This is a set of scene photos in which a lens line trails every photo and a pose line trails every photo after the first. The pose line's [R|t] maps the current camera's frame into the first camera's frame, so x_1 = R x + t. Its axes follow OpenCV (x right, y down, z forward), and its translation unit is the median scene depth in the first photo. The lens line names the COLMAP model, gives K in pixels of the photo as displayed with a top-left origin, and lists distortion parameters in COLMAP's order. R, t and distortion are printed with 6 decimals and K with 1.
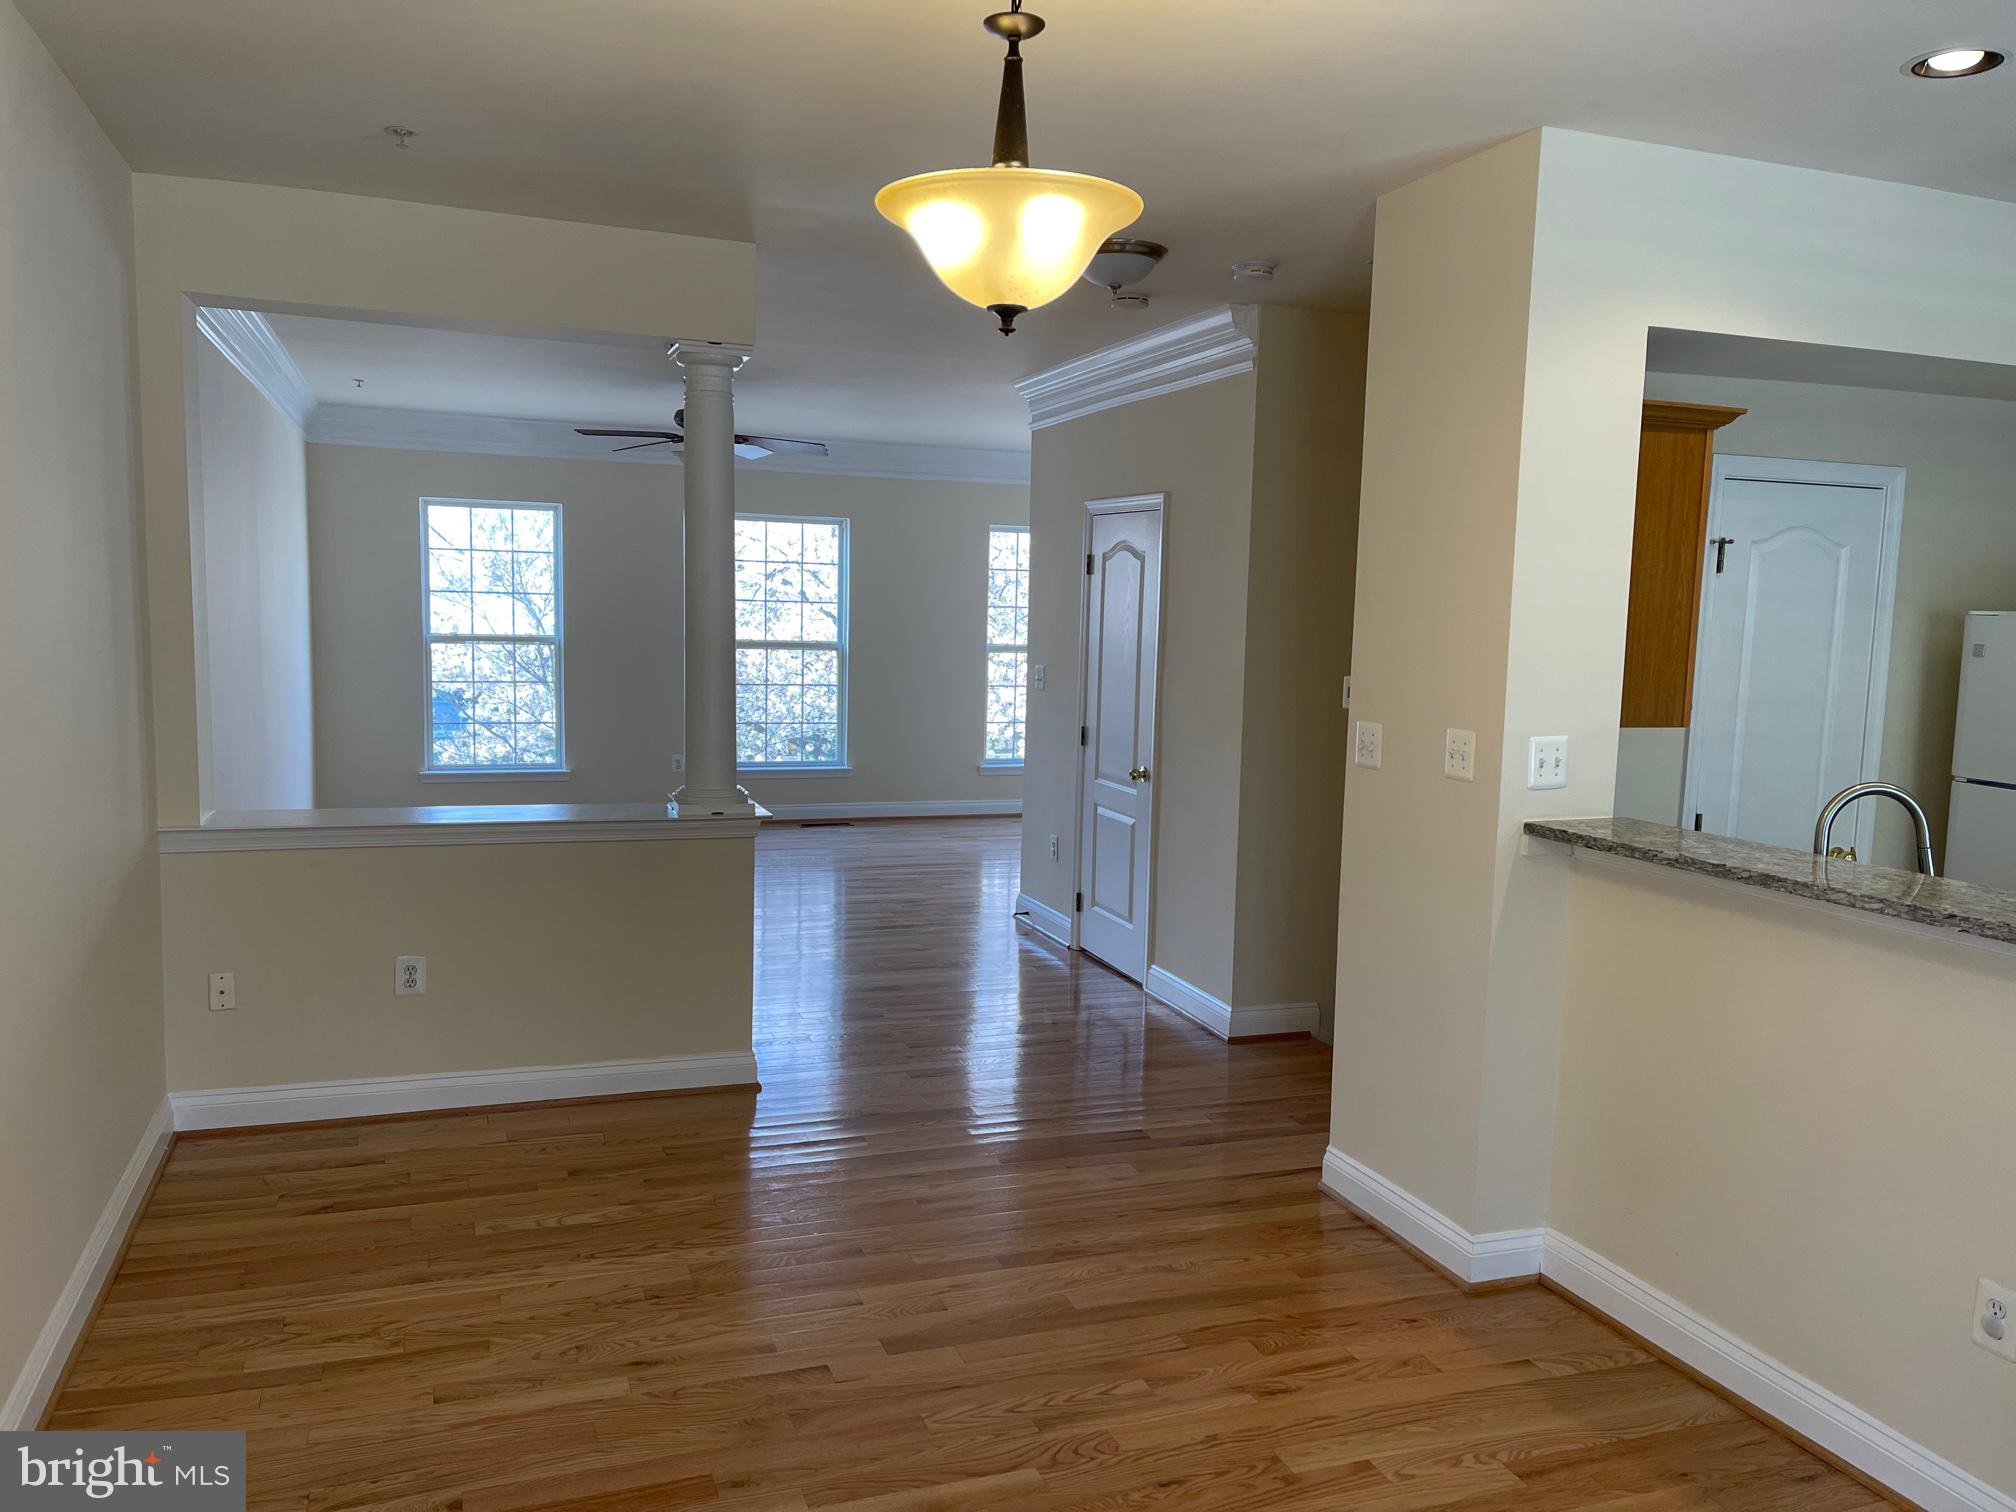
lens RADIAL K [[1527.1, 0, 1016.5], [0, 1527.1, 760.6], [0, 0, 1]] dist [0.066308, -0.071635]
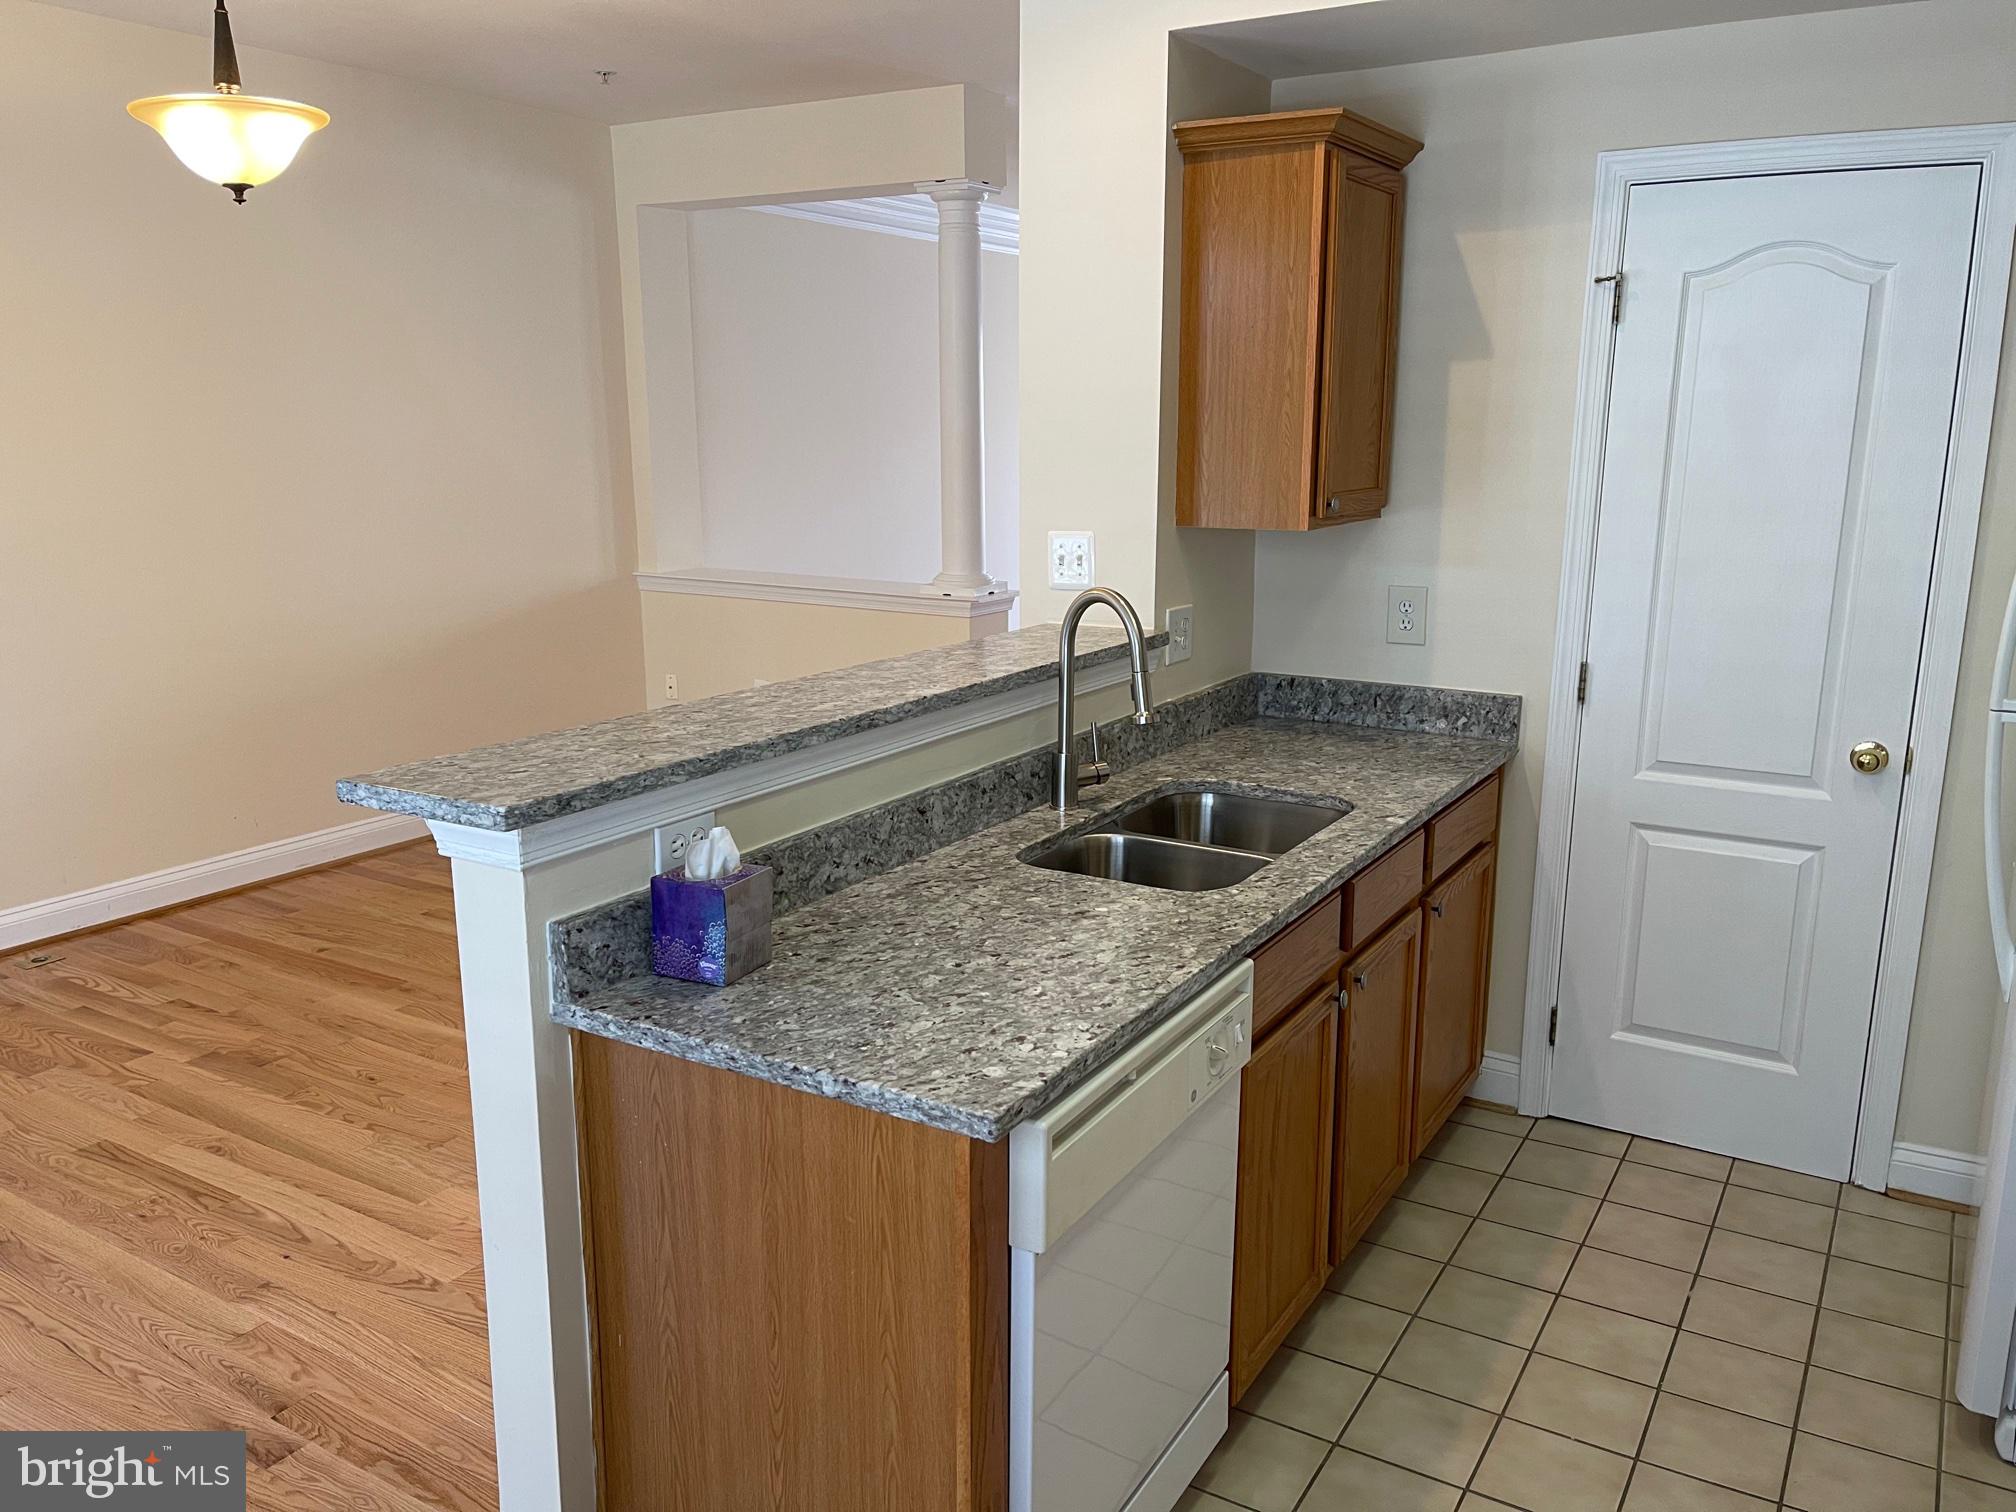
lens RADIAL K [[1550.0, 0, 1006.1], [0, 1550.0, 758.7], [0, 0, 1]] dist [0.056776, -0.077192]
pose [[0.619681, 0.143769, -0.771573, 1.048794], [-0.064277, 0.989074, 0.132673, -0.001404], [0.782217, -0.032621, 0.622152, 0.396243]]
